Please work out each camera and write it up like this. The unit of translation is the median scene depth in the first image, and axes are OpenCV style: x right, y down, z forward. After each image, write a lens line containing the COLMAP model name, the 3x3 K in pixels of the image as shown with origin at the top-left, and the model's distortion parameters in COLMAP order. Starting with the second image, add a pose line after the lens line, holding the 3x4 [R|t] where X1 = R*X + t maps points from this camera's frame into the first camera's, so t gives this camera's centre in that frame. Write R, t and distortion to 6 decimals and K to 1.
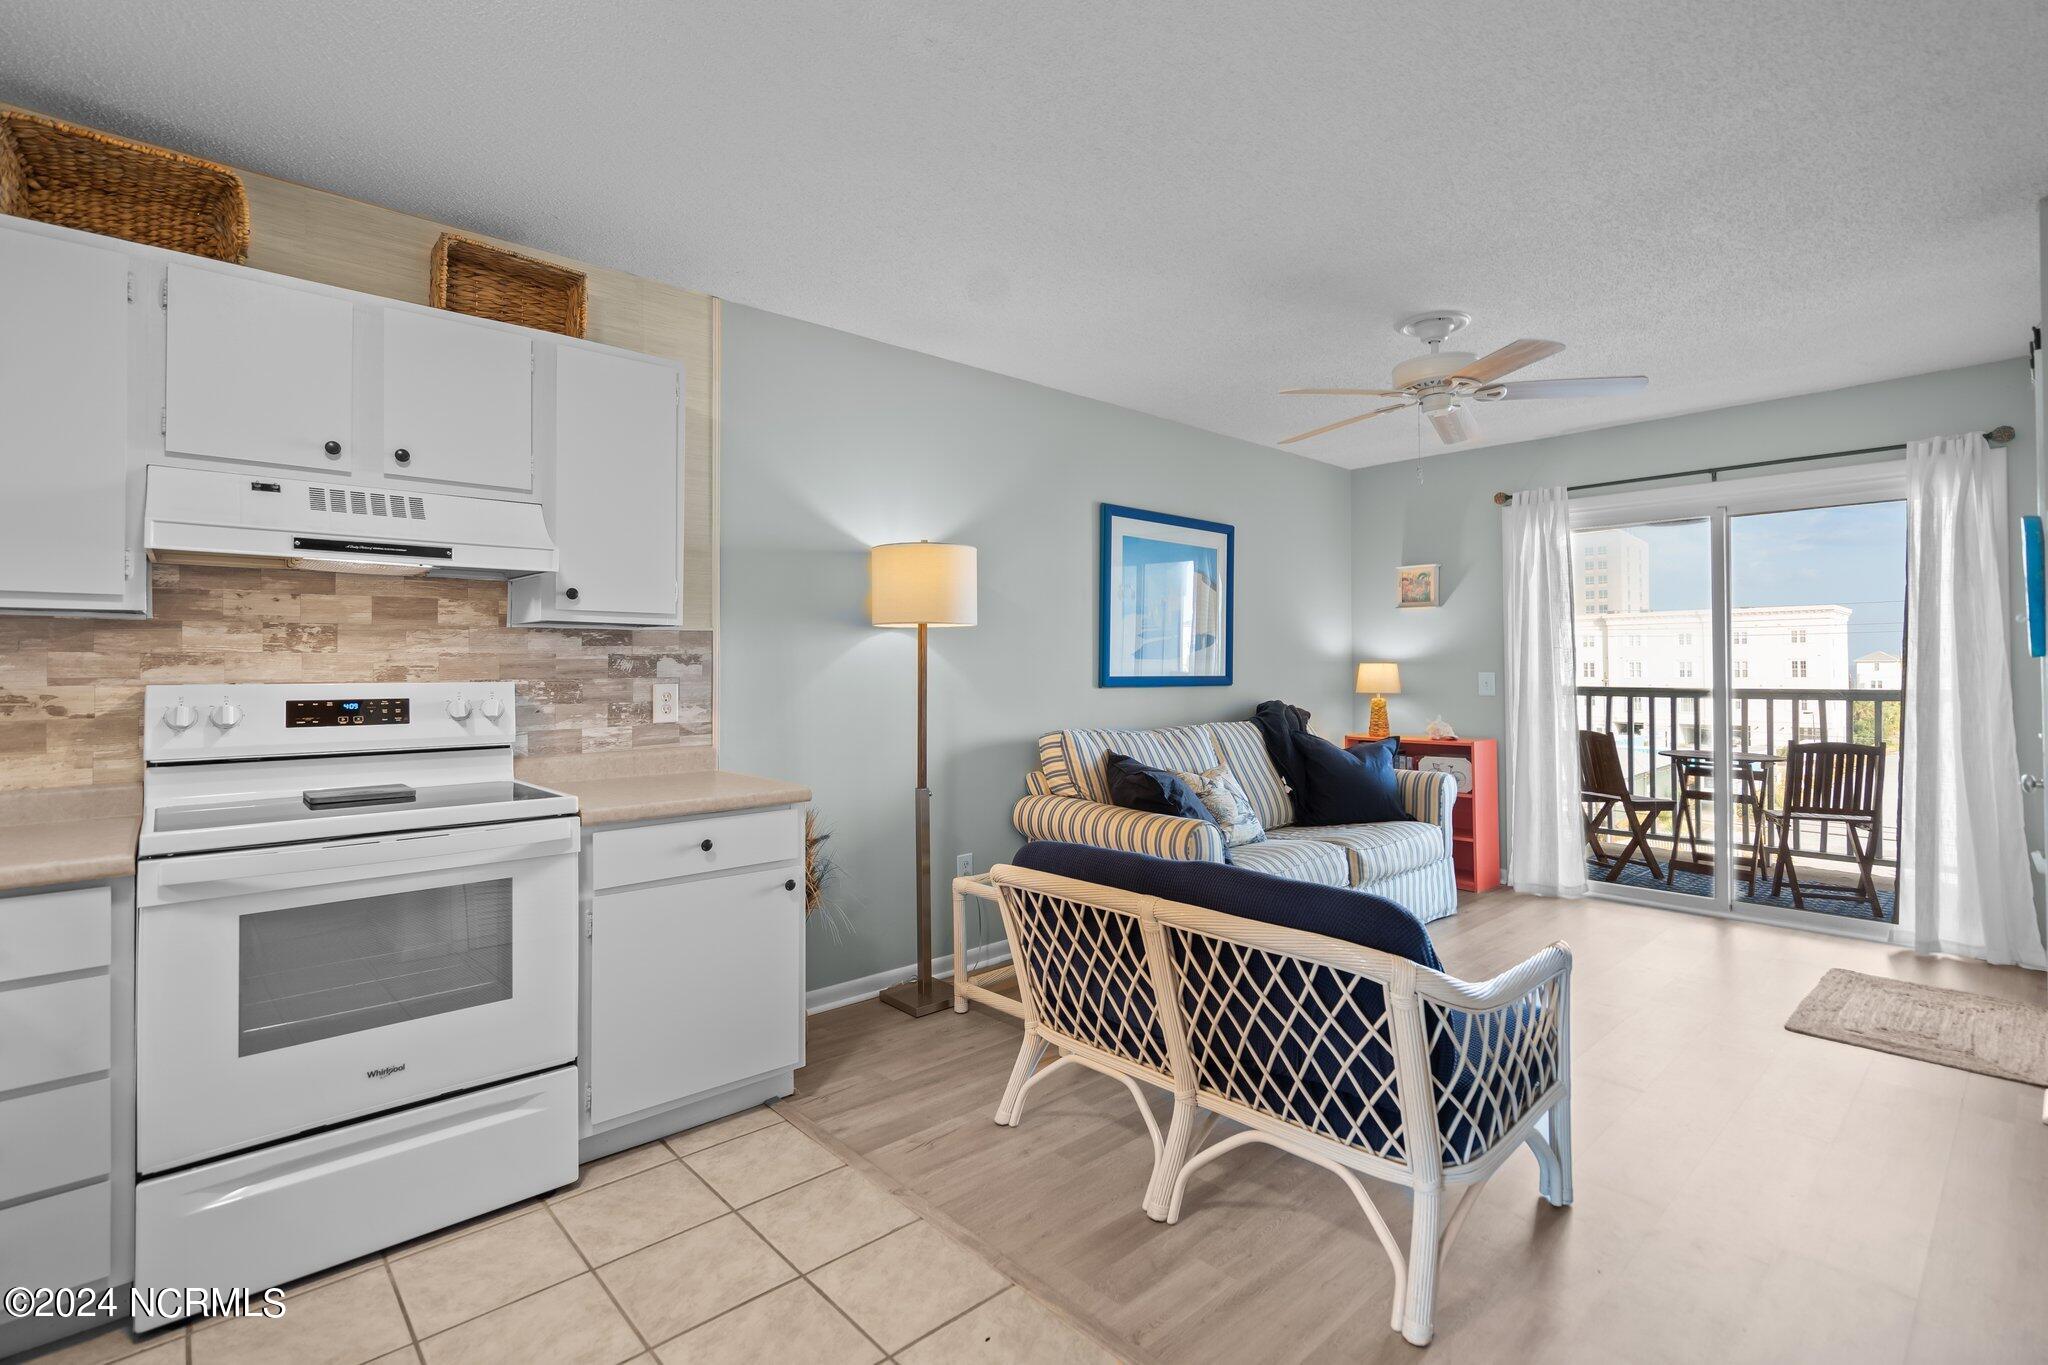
lens RADIAL K [[949.4, 0, 1010.1], [0, 949.4, 651.2], [0, 0, 1]] dist [-0.003394, 0.001707]
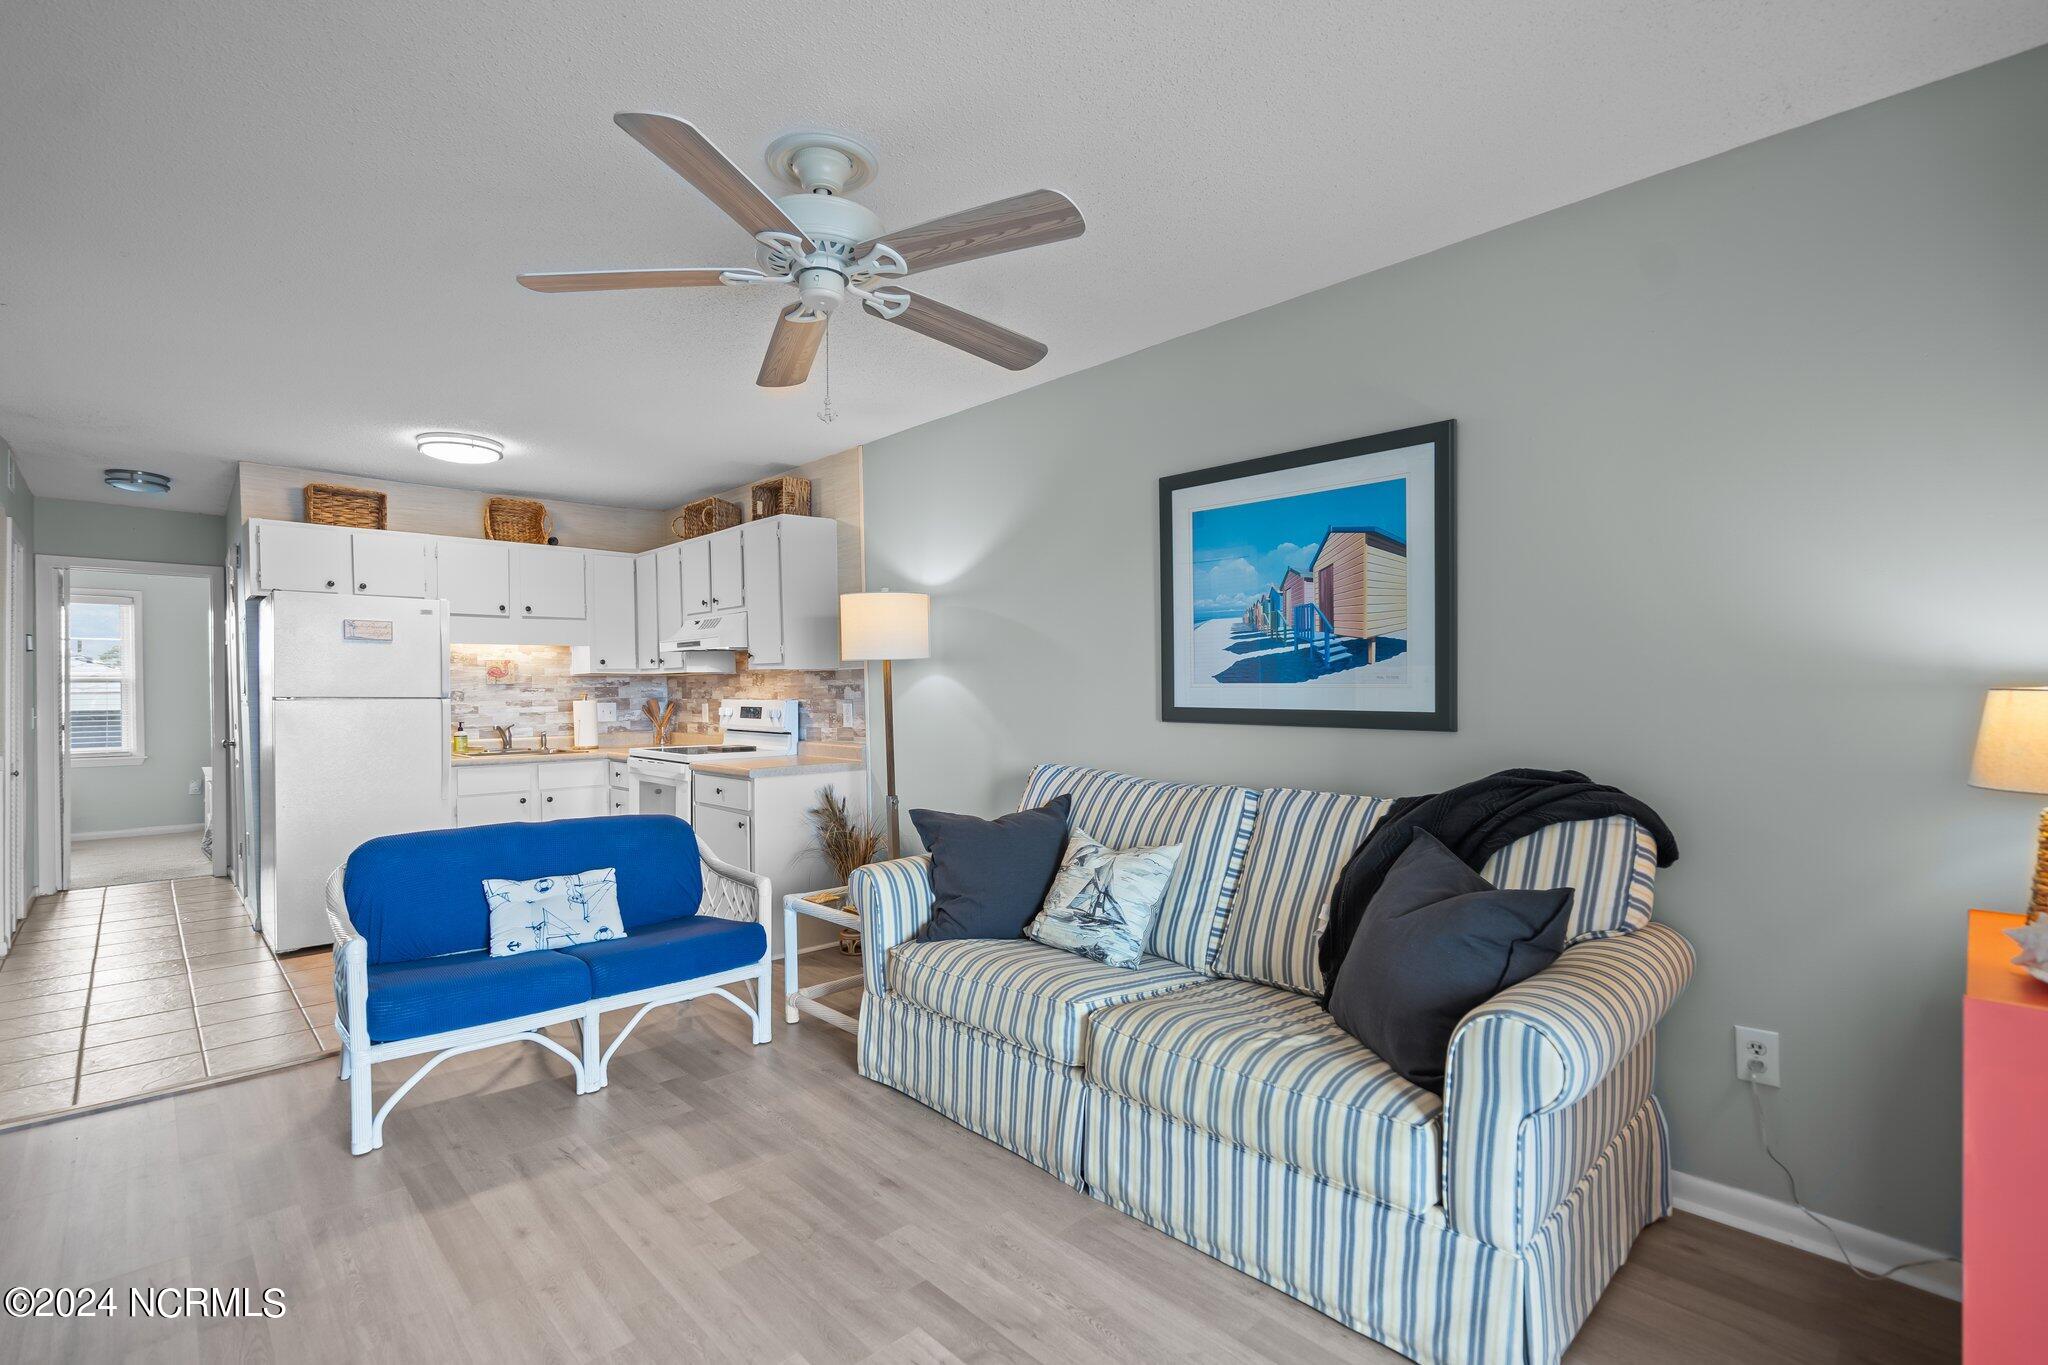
lens RADIAL K [[949.4, 0, 1034.6], [0, 949.4, 697.8], [0, 0, 1]] dist [-0.003394, 0.001707]
pose [[0.030333, 0.014364, -0.999437, 1.110069], [0.021798, 0.999649, 0.015028, 0.007498], [0.999302, -0.022241, 0.030009, 1.132241]]
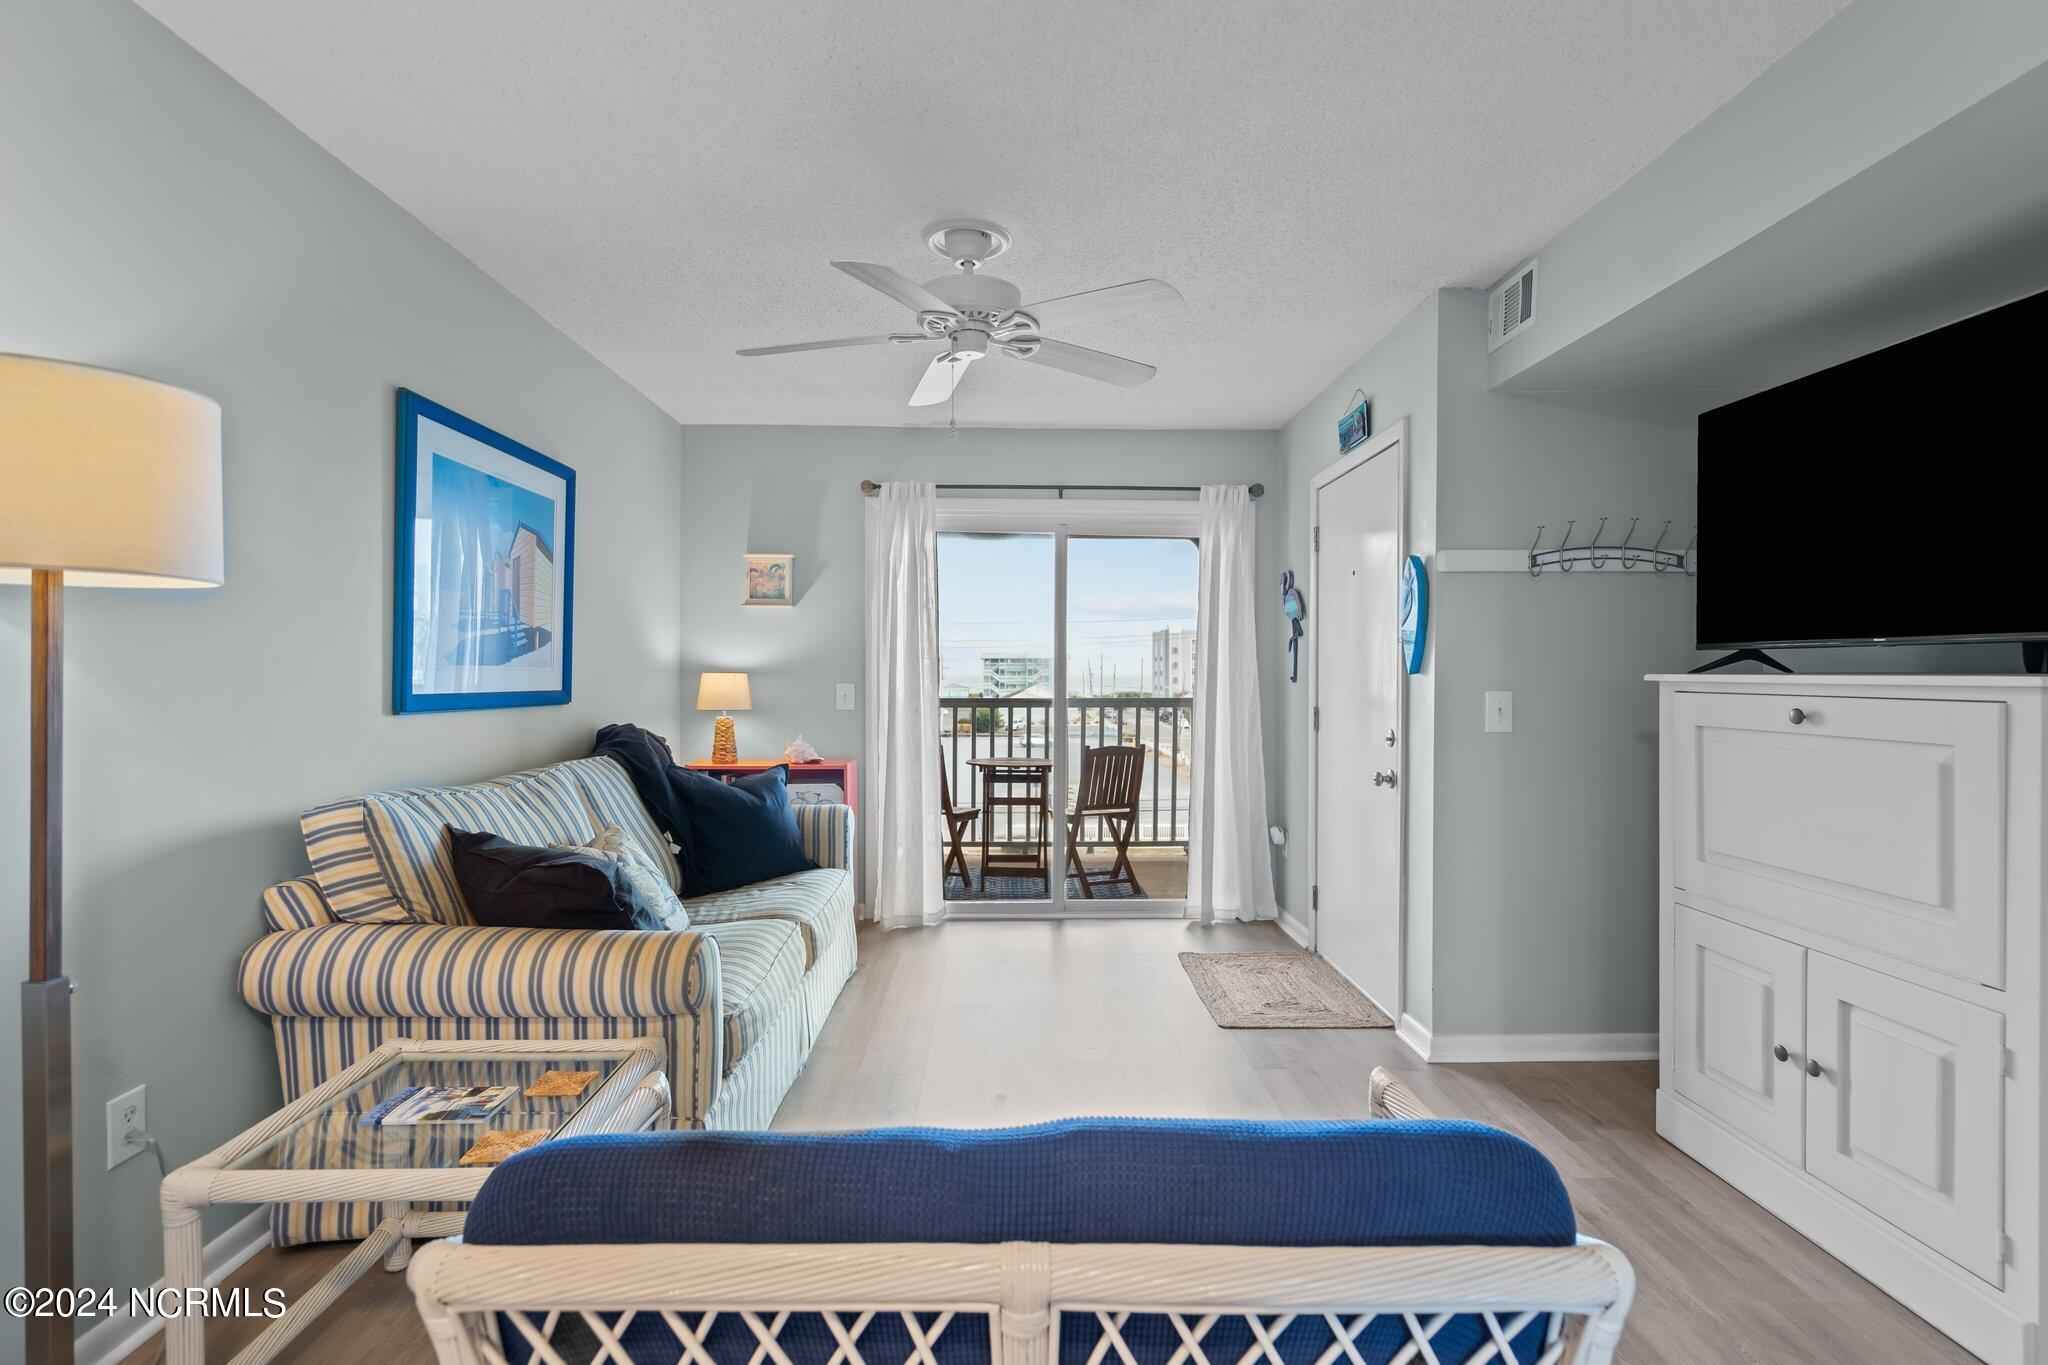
lens RADIAL K [[1007.0, 0, 1030.6], [0, 1007.0, 683.1], [0, 0, 1]] dist [0.004459, -0.001306]
pose [[0.650818, -0.001901, 0.759231, -0.149887], [-0.018135, 0.999673, 0.018048, 0.002543], [-0.759017, -0.025515, 0.650570, 0.416170]]
